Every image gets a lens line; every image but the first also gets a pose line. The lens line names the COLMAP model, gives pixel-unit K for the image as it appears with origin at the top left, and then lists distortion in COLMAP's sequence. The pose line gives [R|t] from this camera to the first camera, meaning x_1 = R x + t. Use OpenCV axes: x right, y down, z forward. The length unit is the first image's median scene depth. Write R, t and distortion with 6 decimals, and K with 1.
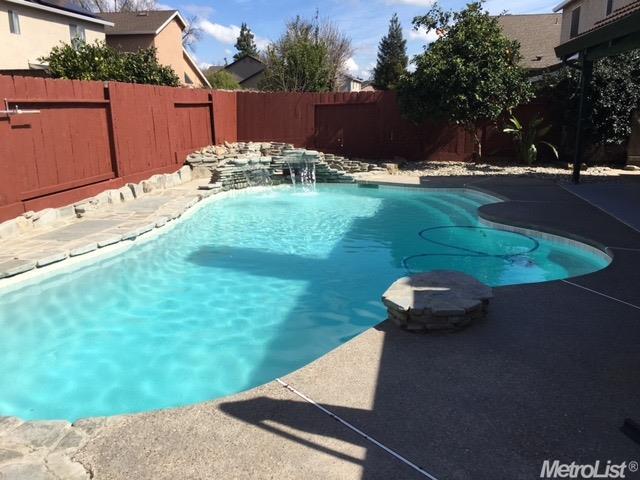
lens RADIAL K [[541.5, 0, 319.5], [0, 541.5, 243.2], [0, 0, 1]] dist [0.059284, -0.076517]
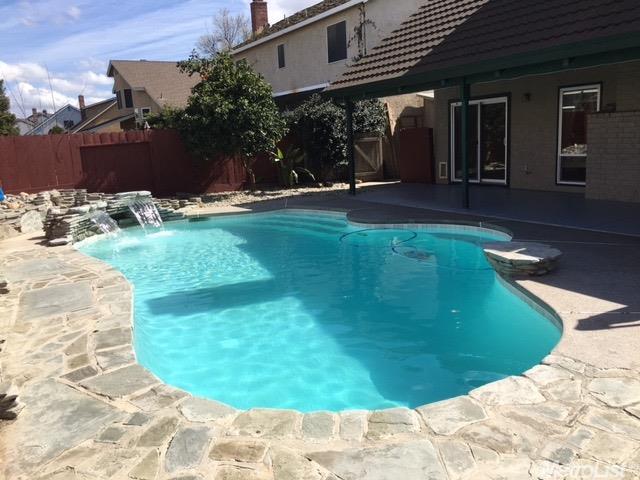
lens RADIAL K [[541.5, 0, 317.9], [0, 541.5, 237.3], [0, 0, 1]] dist [0.059284, -0.076517]
pose [[0.750701, -0.156227, 0.641904, -0.377511], [0.209439, 0.977797, -0.006959, -0.017121], [-0.626564, 0.139664, 0.766754, 0.070662]]
